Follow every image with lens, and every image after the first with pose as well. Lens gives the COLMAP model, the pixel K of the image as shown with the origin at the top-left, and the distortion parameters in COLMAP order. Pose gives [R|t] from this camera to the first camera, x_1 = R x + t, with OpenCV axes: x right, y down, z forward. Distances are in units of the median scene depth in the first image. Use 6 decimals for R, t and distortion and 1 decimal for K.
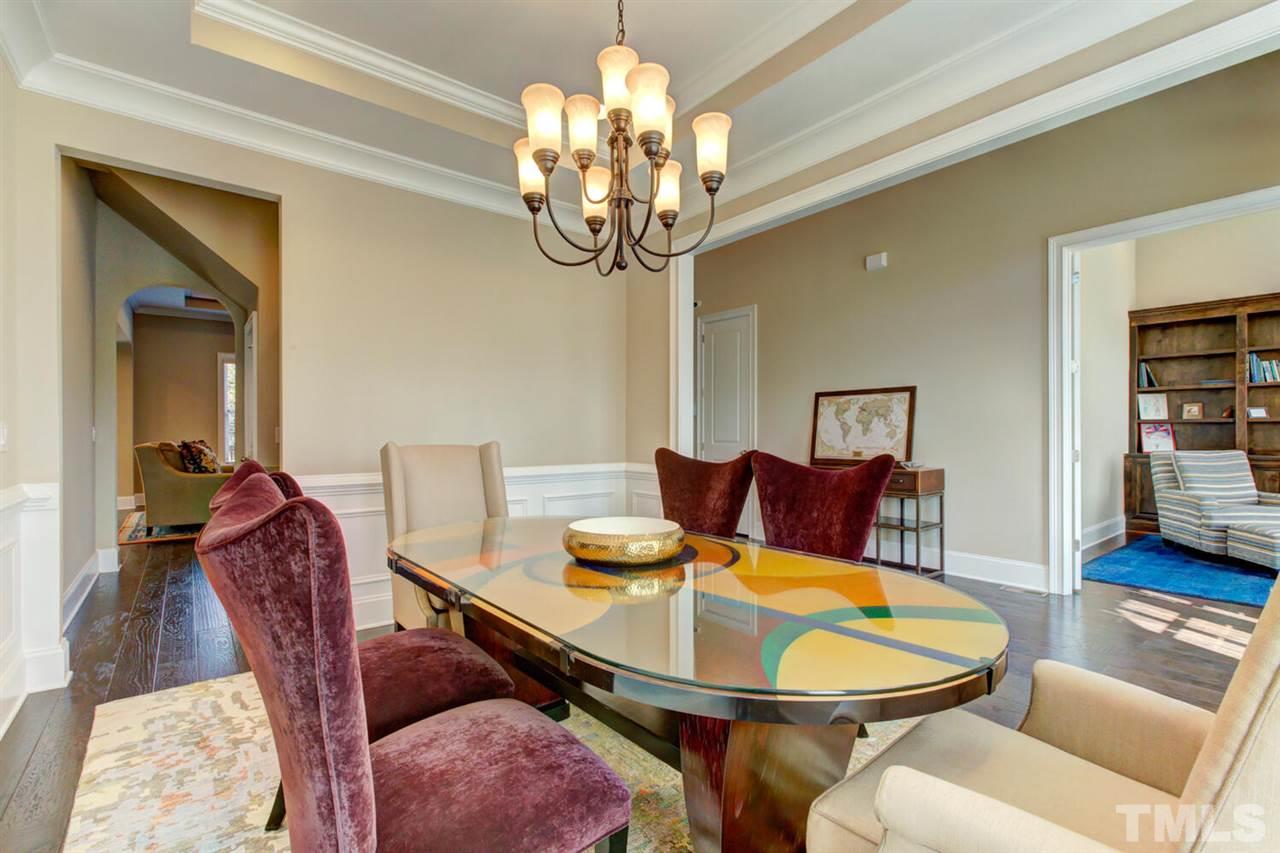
lens RADIAL K [[572.5, 0, 639.4], [0, 572.5, 438.2], [0, 0, 1]] dist [0.000084, -0.000288]
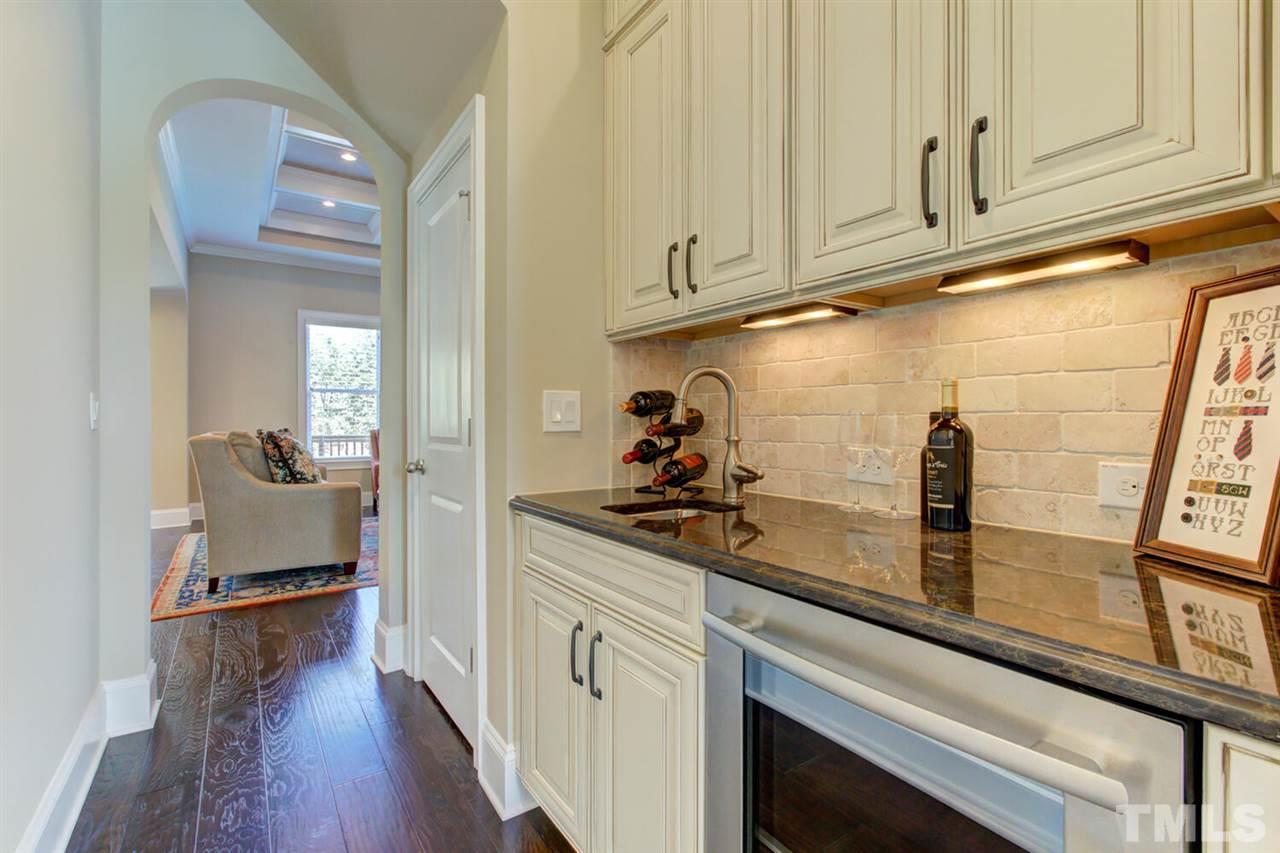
lens RADIAL K [[578.3, 0, 640.0], [0, 578.3, 426.5], [0, 0, 1]] dist [-0.000218, 0.000101]
pose [[0.998085, 0.000633, -0.061854, -0.364942], [-0.000850, 0.999994, -0.003474, 0.003771], [0.061851, 0.003520, 0.998079, 0.415013]]
